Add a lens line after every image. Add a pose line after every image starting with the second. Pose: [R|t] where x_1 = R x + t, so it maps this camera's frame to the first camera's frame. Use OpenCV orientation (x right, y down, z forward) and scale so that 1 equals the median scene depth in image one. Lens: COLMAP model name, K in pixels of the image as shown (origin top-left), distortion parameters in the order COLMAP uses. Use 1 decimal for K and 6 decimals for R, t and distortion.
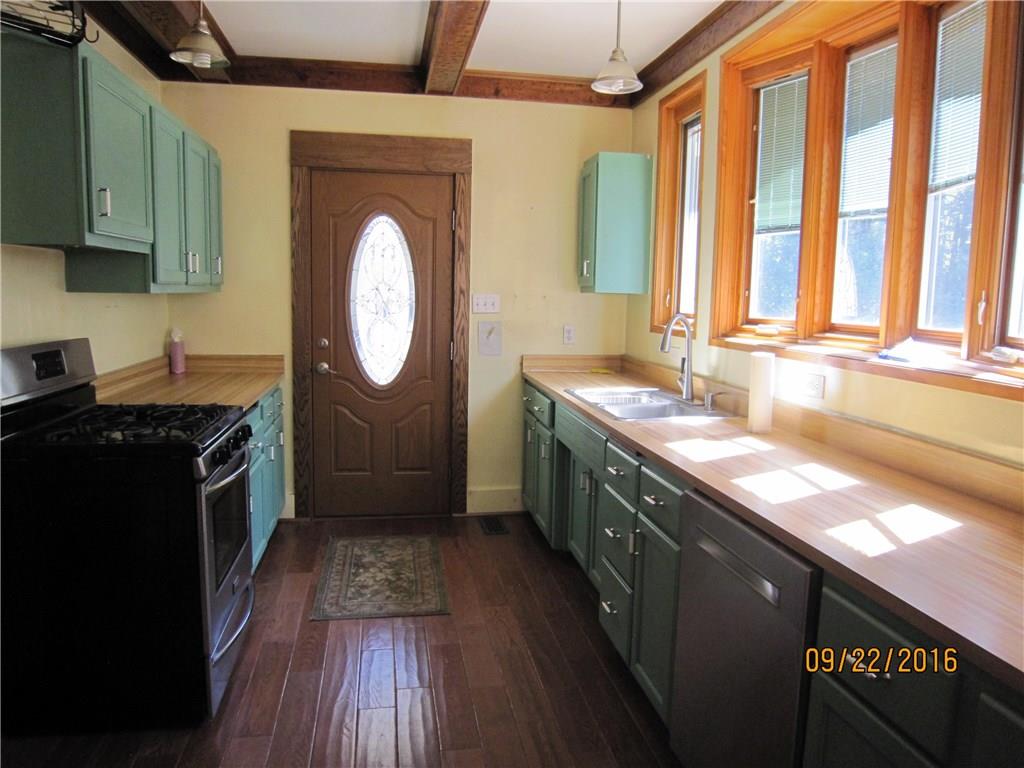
lens RADIAL K [[727.7, 0, 512.0], [0, 727.7, 384.0], [0, 0, 1]] dist [-0.051096, 0.021666]
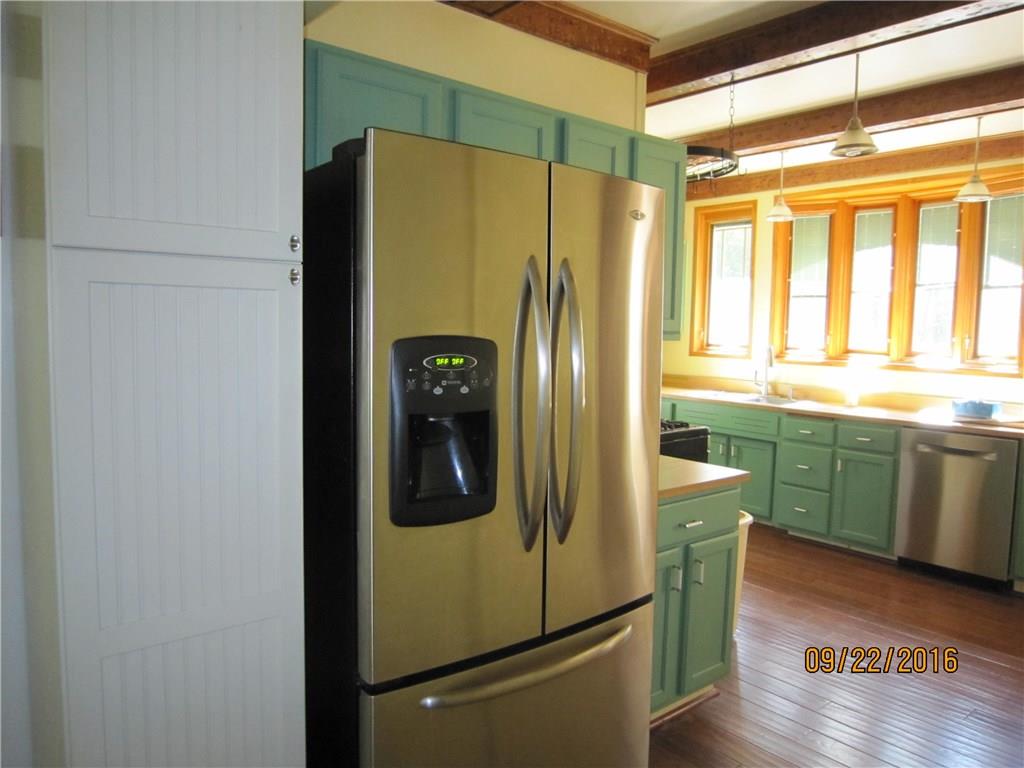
lens RADIAL K [[727.7, 0, 512.0], [0, 727.7, 384.0], [0, 0, 1]] dist [-0.051096, 0.021666]
pose [[0.863225, -0.047417, 0.502587, -0.881623], [0.061139, 0.998070, -0.010847, -0.018850], [-0.501103, 0.040092, 0.864459, -0.125227]]
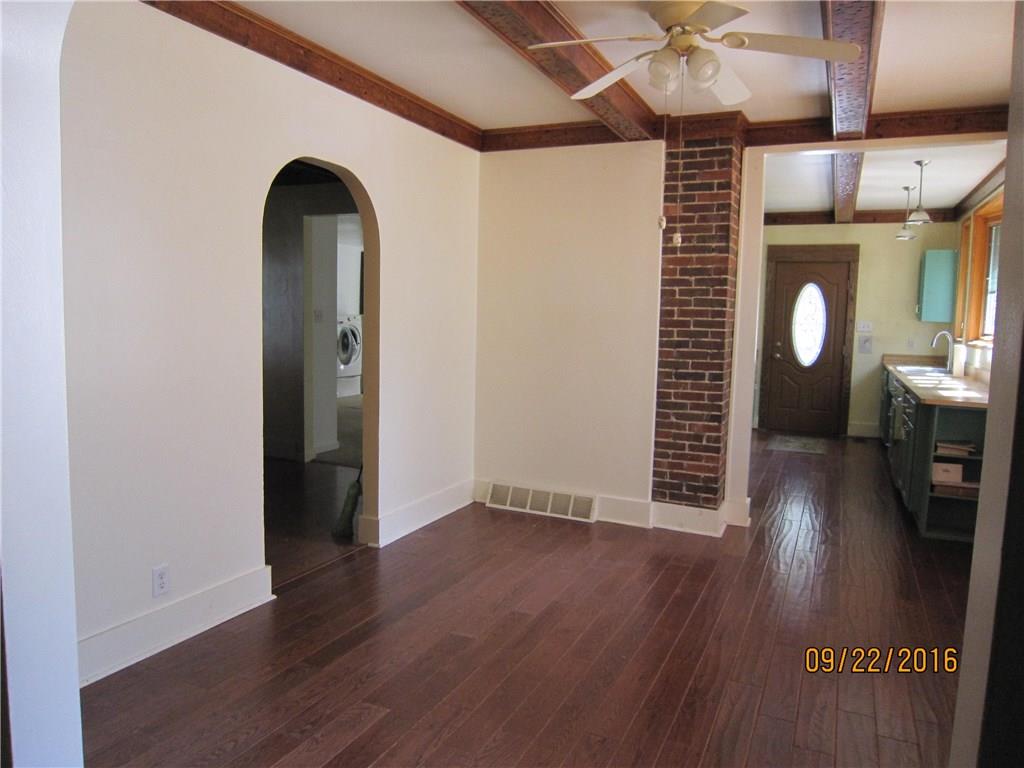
lens RADIAL K [[727.7, 0, 512.0], [0, 727.7, 384.0], [0, 0, 1]] dist [-0.051096, 0.021666]
pose [[0.826818, 0.050685, -0.560181, 0.287302], [-0.072307, 0.997246, -0.016493, 0.150222], [0.557802, 0.054142, 0.828206, -1.176300]]
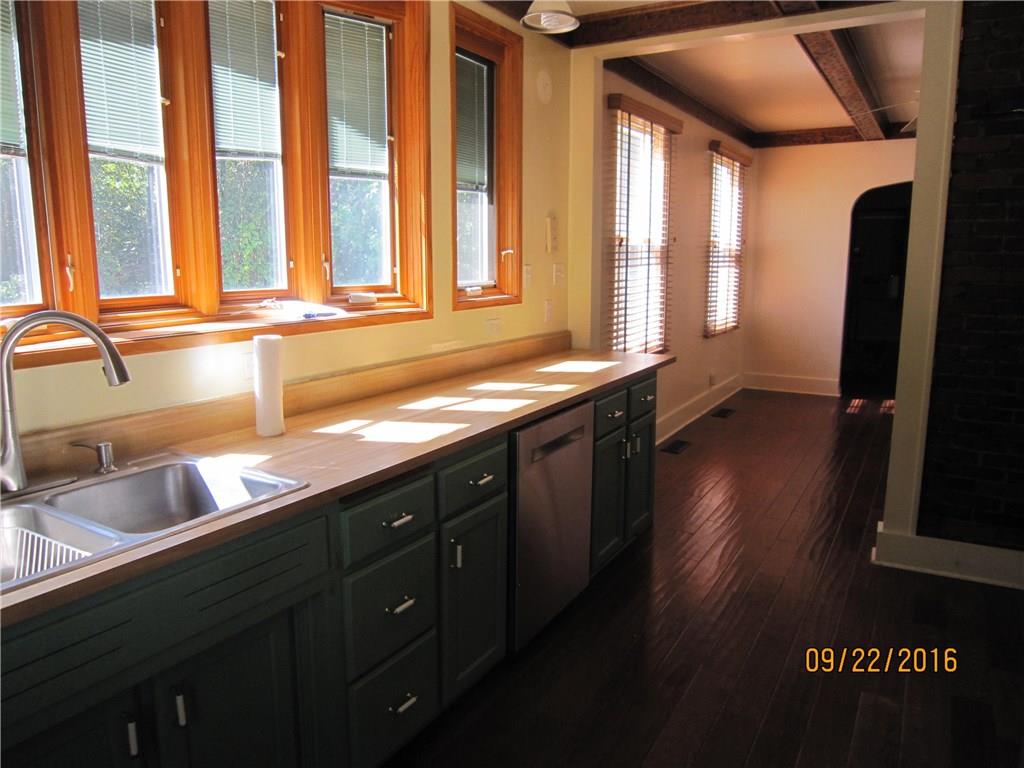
lens RADIAL K [[727.7, 0, 512.0], [0, 727.7, 384.0], [0, 0, 1]] dist [-0.051096, 0.021666]
pose [[-0.763025, -0.134119, 0.632301, -0.150262], [0.060160, 0.959254, 0.276068, -0.137245], [-0.643563, 0.248686, -0.723866, 1.007967]]
